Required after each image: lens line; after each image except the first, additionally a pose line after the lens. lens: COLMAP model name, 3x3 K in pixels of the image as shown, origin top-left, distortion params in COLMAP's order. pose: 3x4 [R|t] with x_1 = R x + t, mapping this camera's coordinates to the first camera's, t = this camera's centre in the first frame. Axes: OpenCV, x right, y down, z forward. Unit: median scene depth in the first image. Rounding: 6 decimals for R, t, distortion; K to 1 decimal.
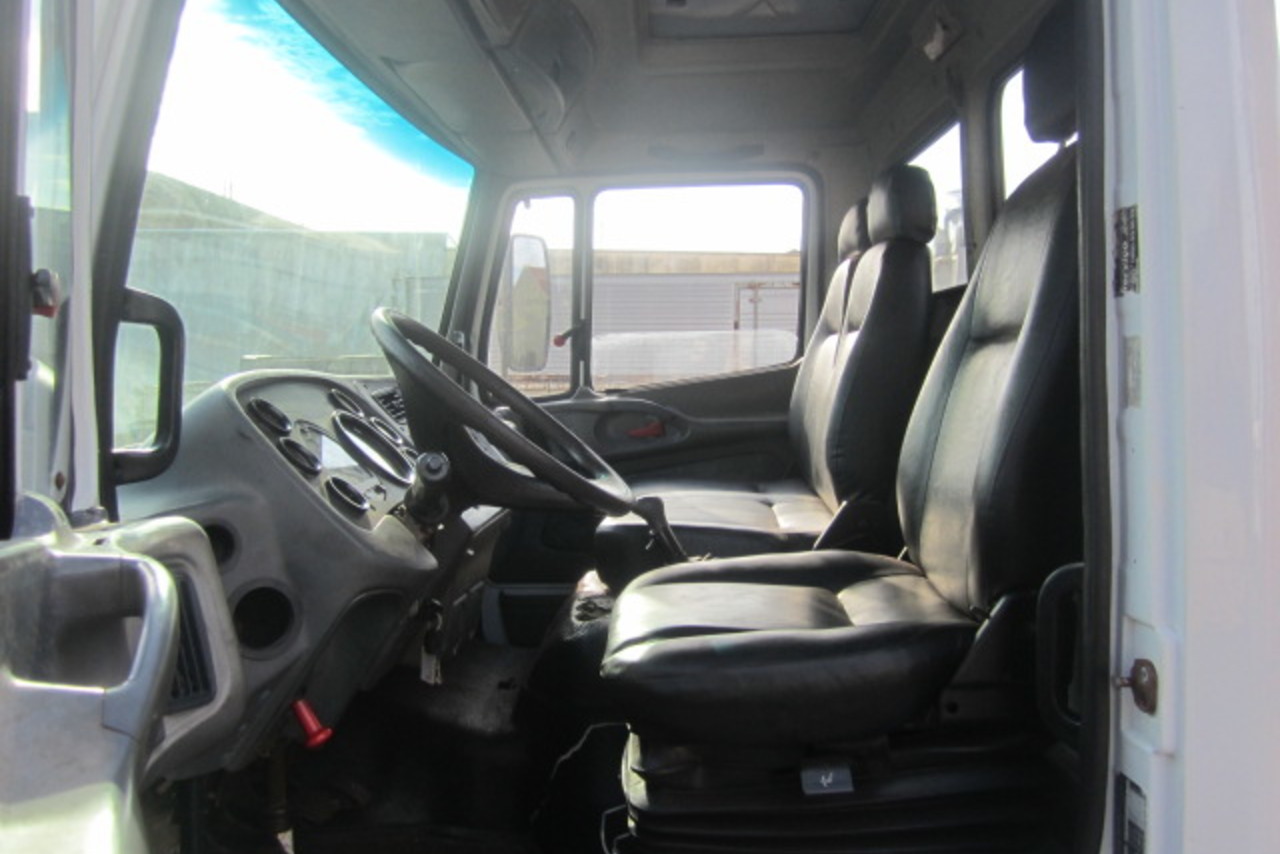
lens RADIAL K [[1083.6, 0, 640.0], [0, 1083.6, 427.0], [0, 0, 1]] dist [0.008259, 0.002551]
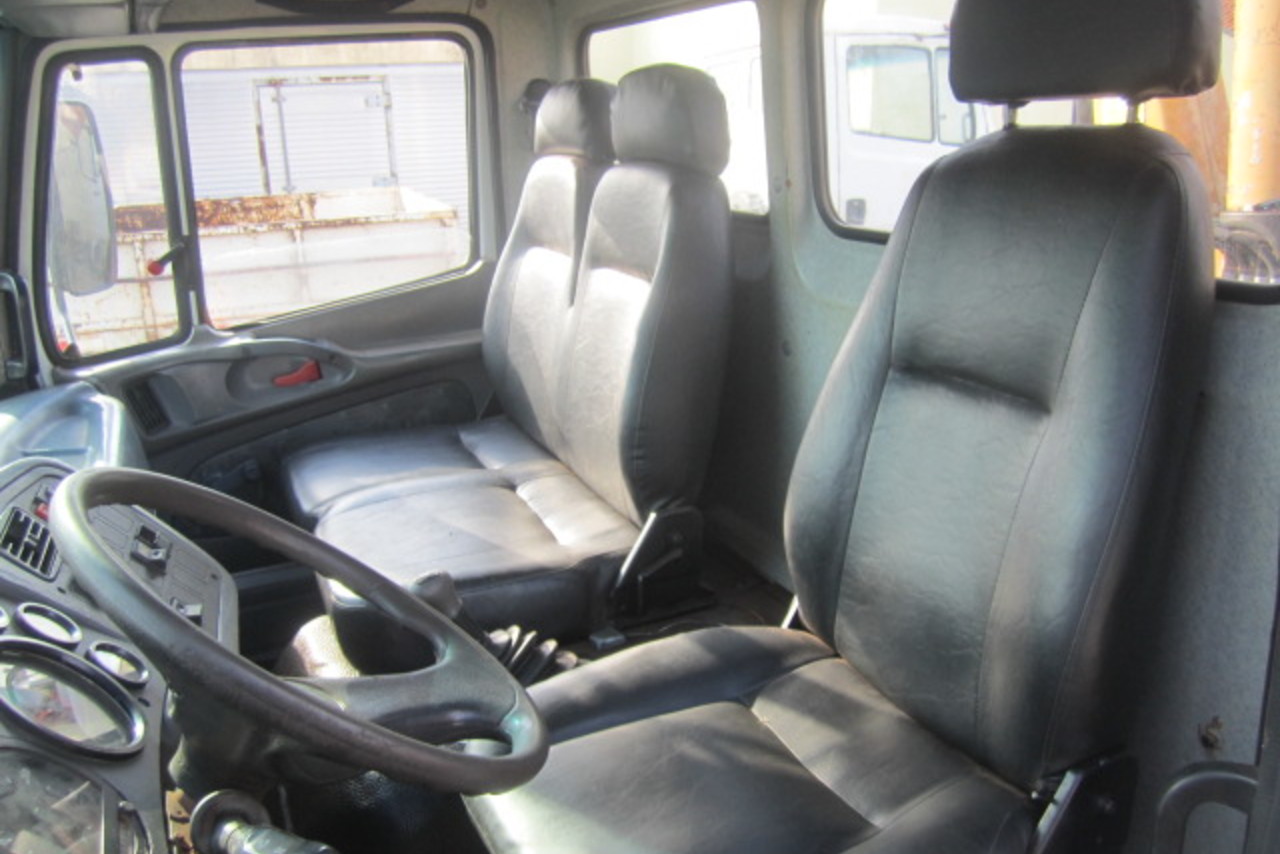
lens RADIAL K [[1083.6, 0, 640.0], [0, 1083.6, 427.0], [0, 0, 1]] dist [0.008259, 0.002551]
pose [[0.903089, -0.145372, 0.404100, -0.090762], [0.061450, 0.975024, 0.213428, -0.110785], [-0.425034, -0.167912, 0.889467, 0.196938]]
